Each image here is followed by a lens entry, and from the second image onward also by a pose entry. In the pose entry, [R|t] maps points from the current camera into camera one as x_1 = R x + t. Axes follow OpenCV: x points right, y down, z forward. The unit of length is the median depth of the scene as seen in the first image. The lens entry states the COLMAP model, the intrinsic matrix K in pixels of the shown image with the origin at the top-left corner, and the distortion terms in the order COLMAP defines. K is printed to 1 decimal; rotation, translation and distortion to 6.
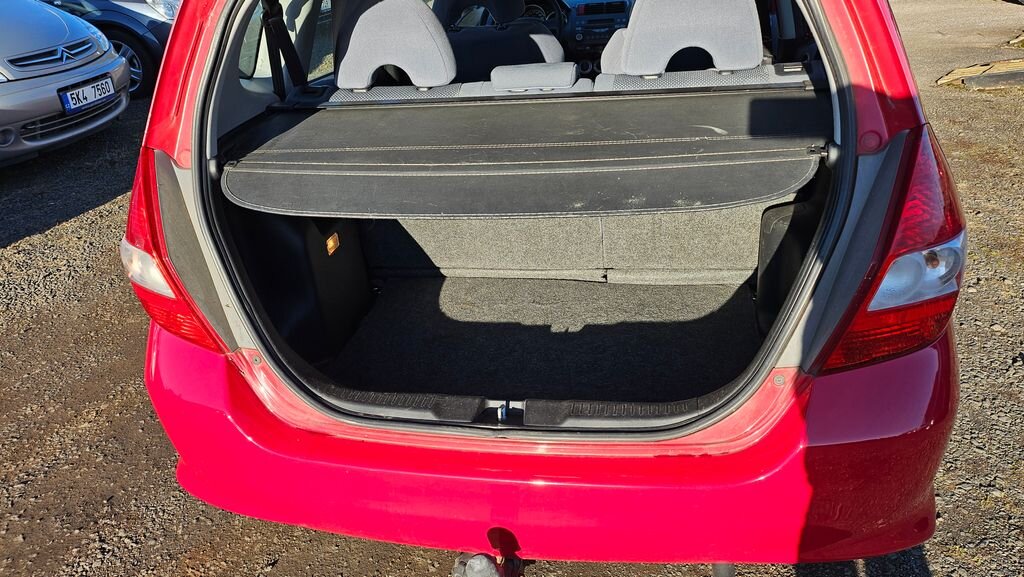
lens RADIAL K [[737.4, 0, 512.0], [0, 737.4, 288.5], [0, 0, 1]] dist [0.002056, -0.002961]
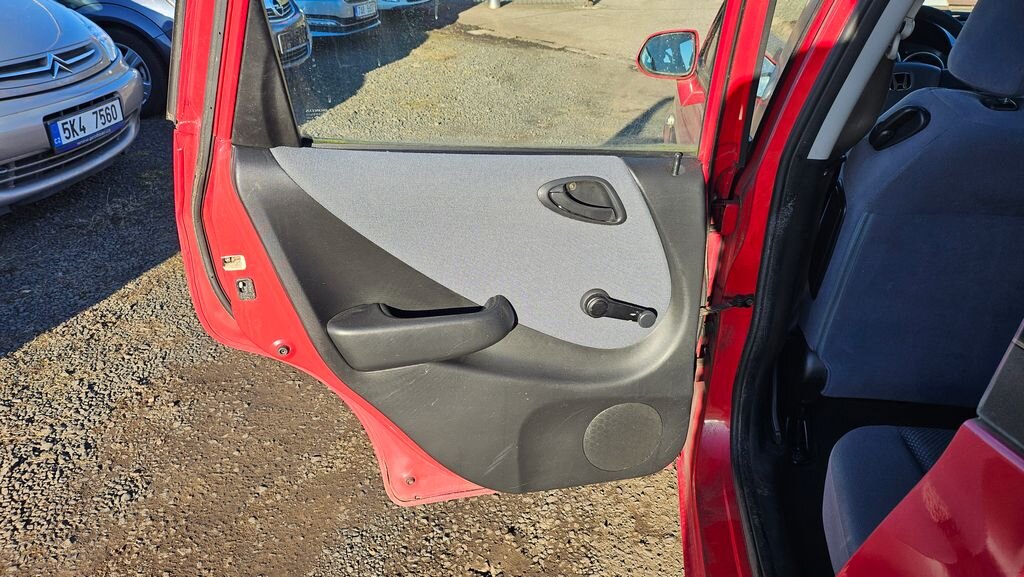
lens RADIAL K [[737.4, 0, 512.0], [0, 737.4, 288.5], [0, 0, 1]] dist [0.002056, -0.002961]
pose [[0.998084, 0.048606, 0.038287, -0.192288], [-0.047977, 0.998700, -0.017195, -0.114718], [-0.039073, 0.015325, 0.999119, 0.288064]]
